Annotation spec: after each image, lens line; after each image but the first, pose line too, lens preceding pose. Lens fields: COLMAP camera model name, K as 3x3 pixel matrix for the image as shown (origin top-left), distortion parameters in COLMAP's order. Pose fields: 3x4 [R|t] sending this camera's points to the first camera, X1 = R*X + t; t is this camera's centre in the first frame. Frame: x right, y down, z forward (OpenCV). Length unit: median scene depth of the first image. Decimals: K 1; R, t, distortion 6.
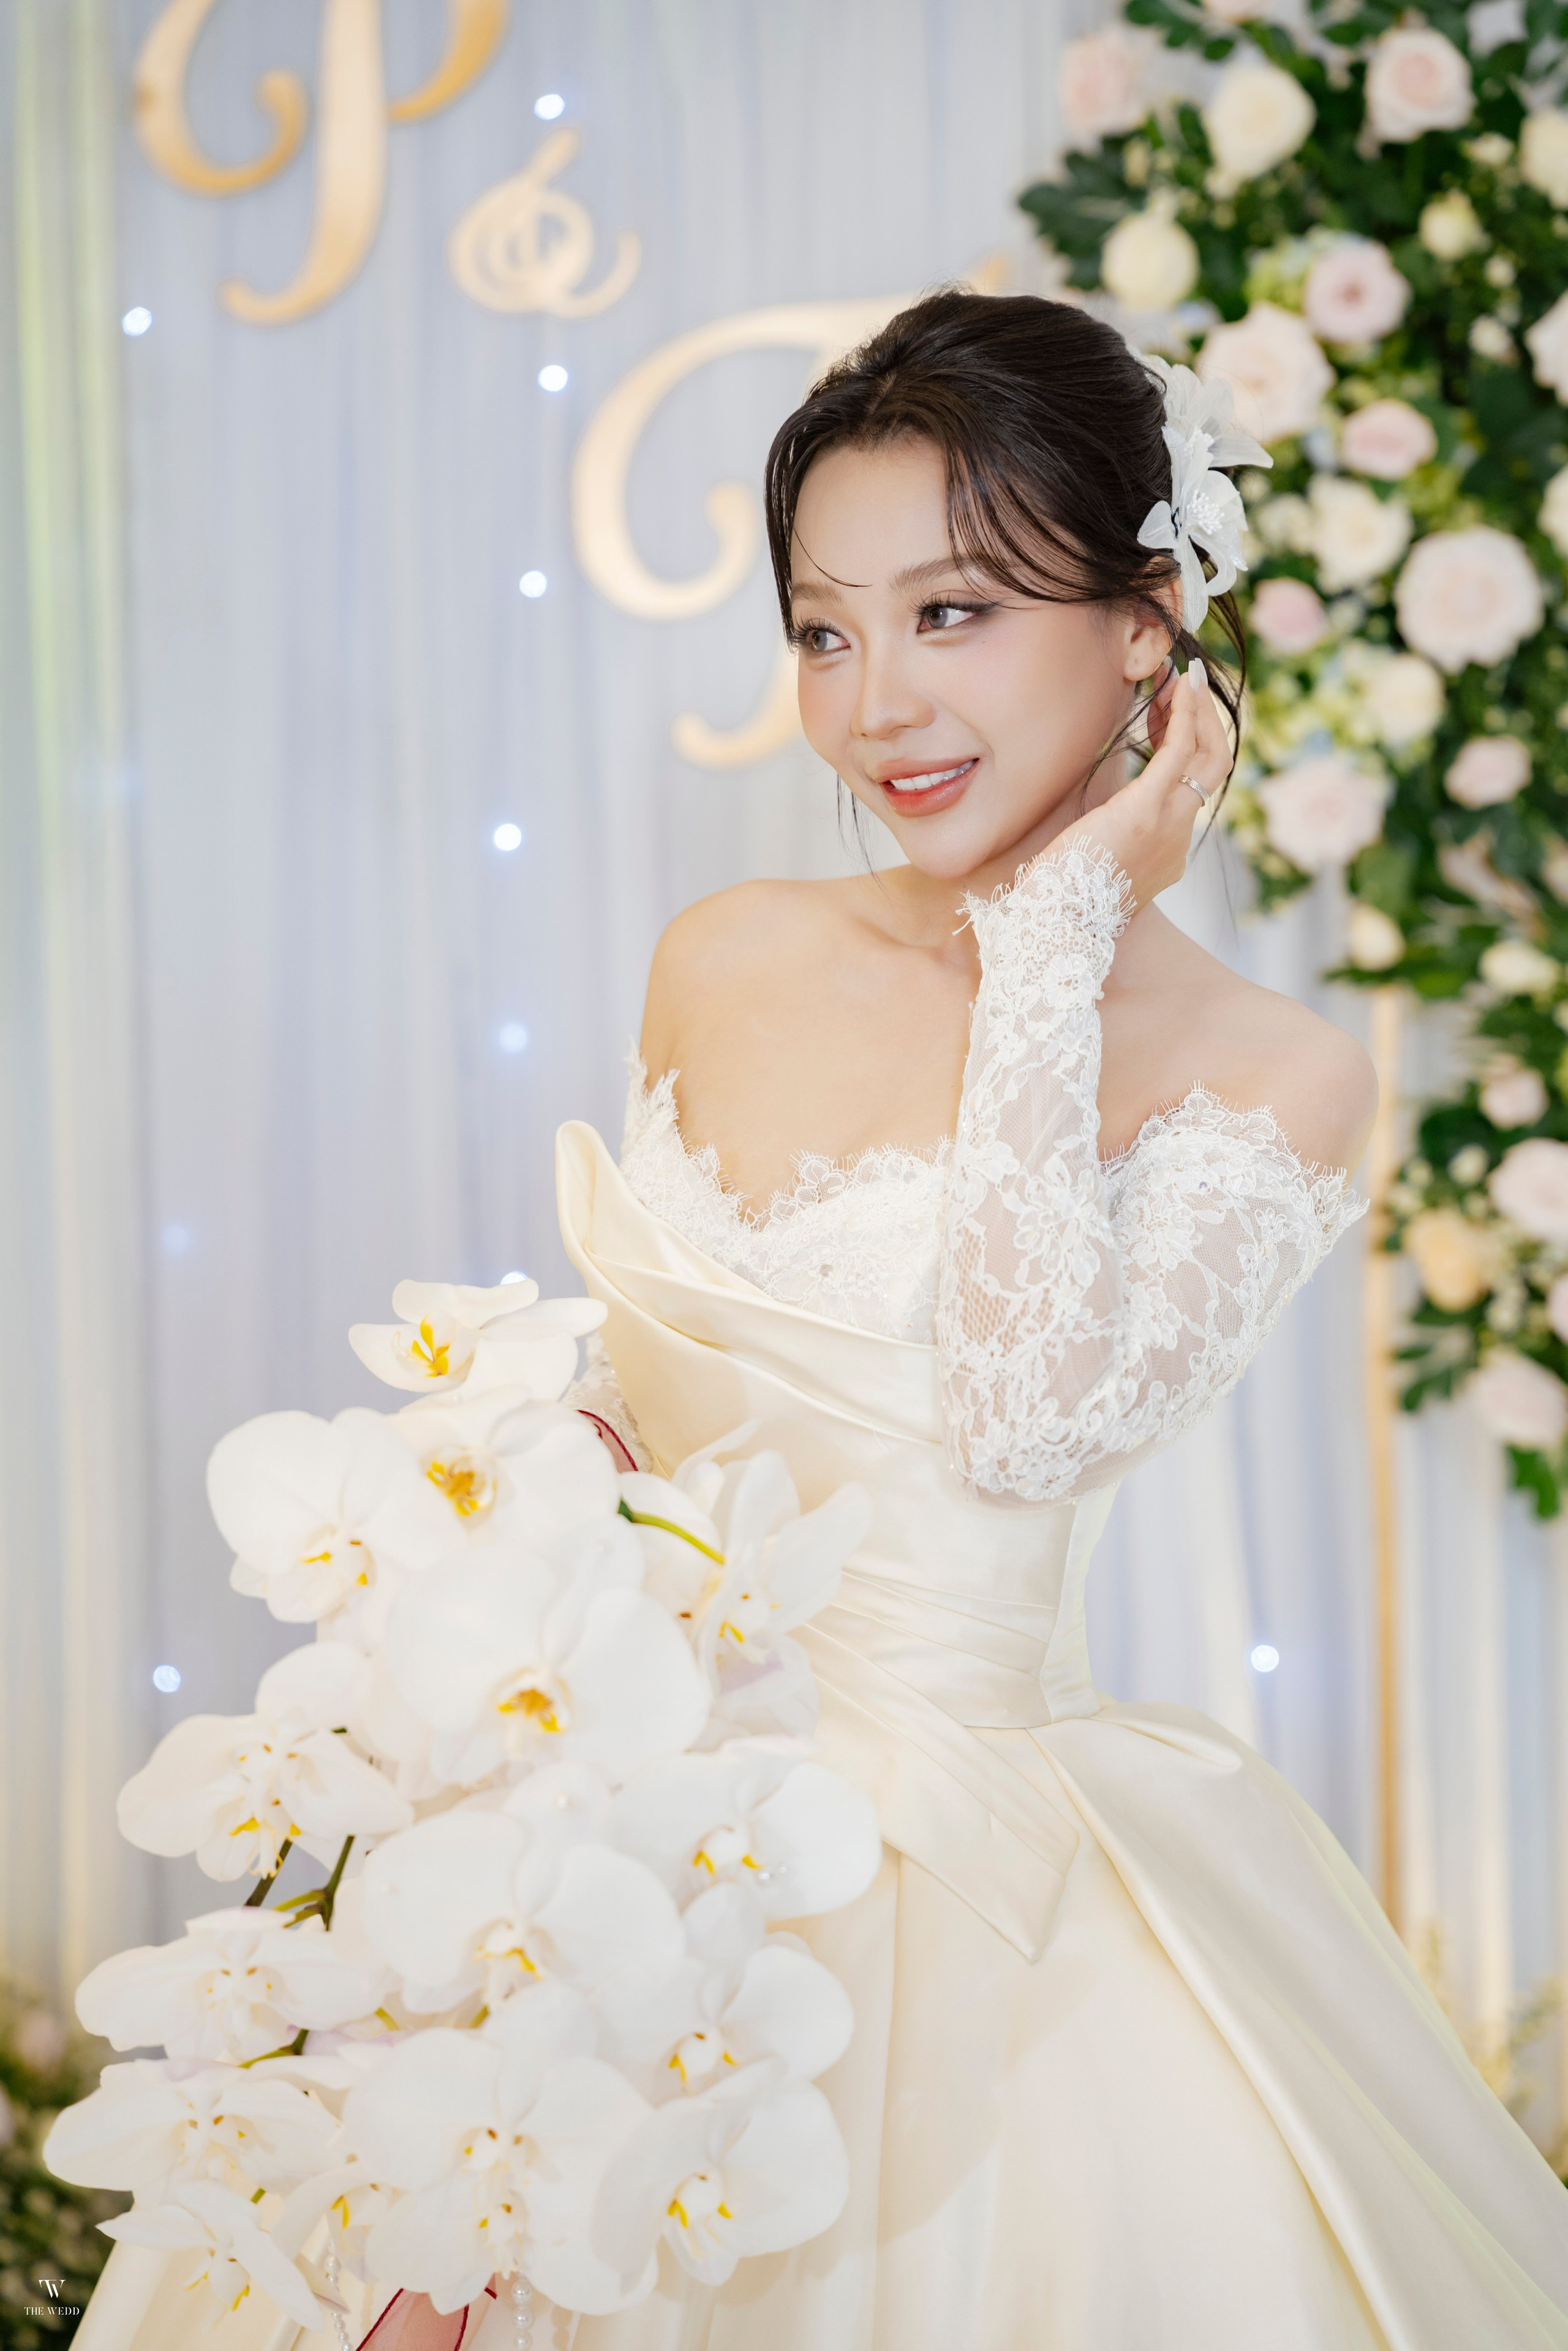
lens RADIAL K [[4394.9, 0, 803.7], [0, 4394.9, 1163.9], [0, 0, 1]] dist [0.475535, 0.000000]
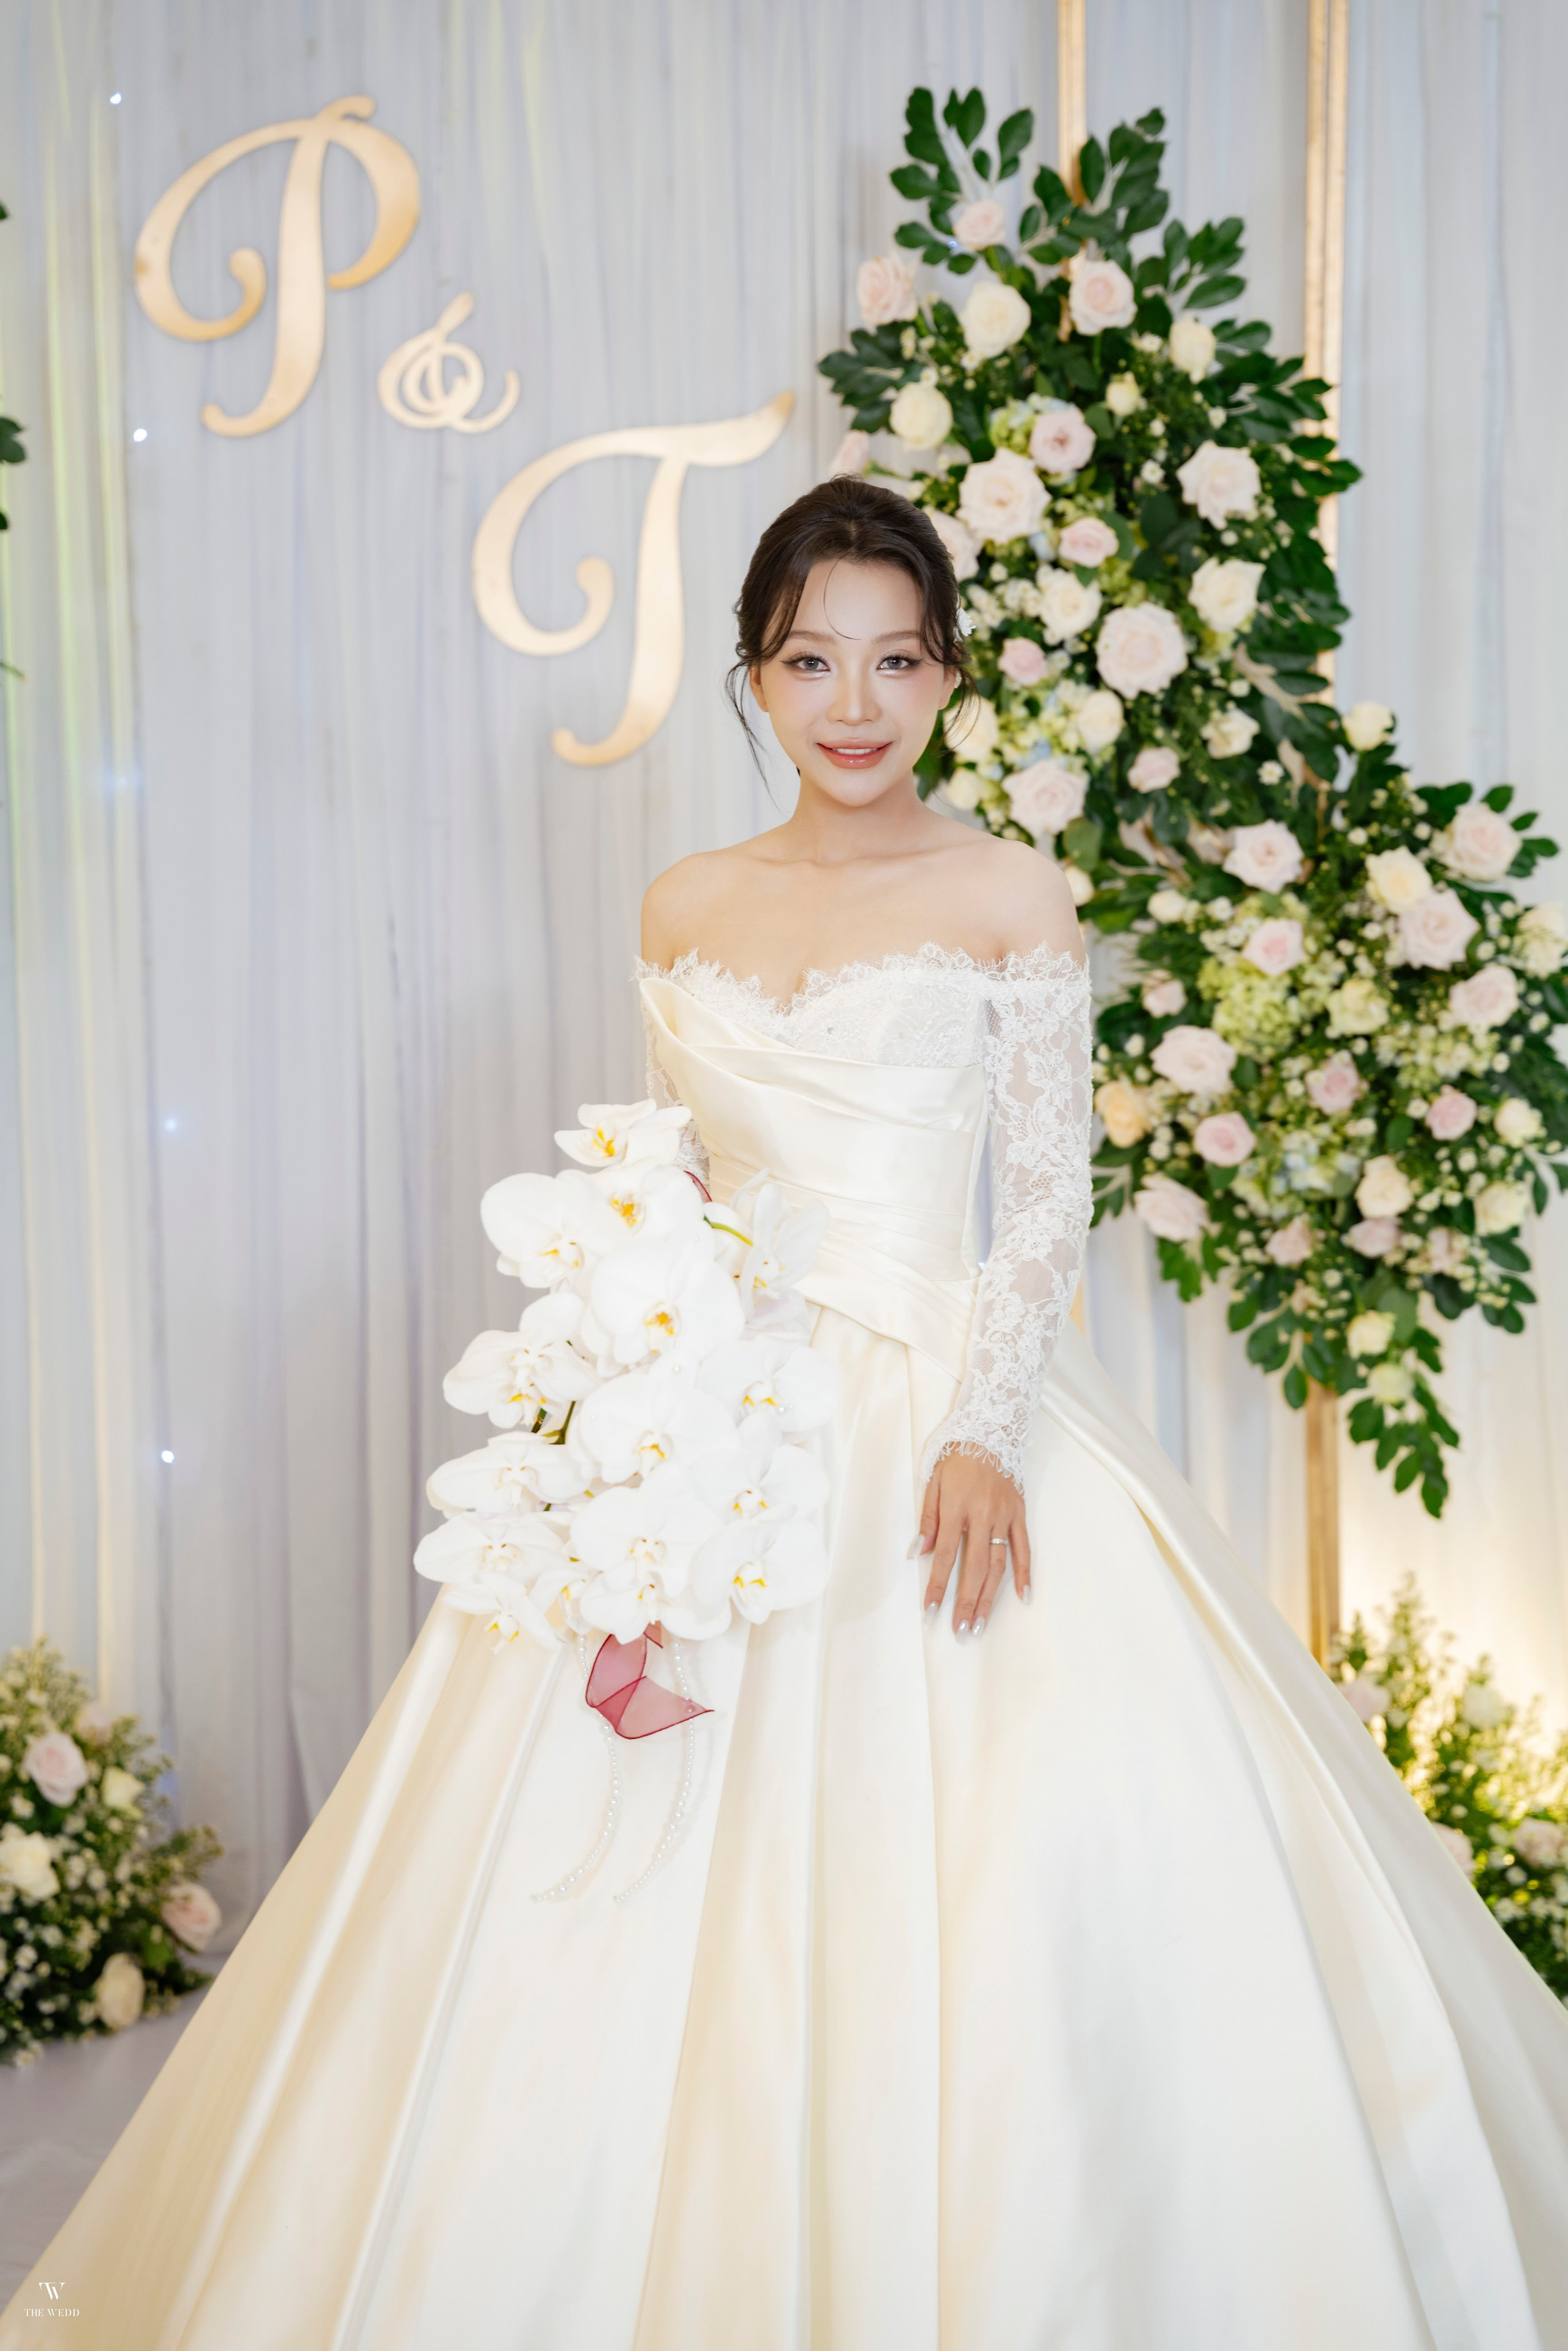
lens RADIAL K [[4152.1, 0, 789.7], [0, 4152.1, 1199.8], [0, 0, 1]] dist [0.475304, 0.000000]
pose [[0.996113, -0.006288, 0.087859, -0.085777], [0.005739, 0.999962, 0.006497, 0.042816], [-0.087897, -0.005967, 0.996112, -0.350830]]
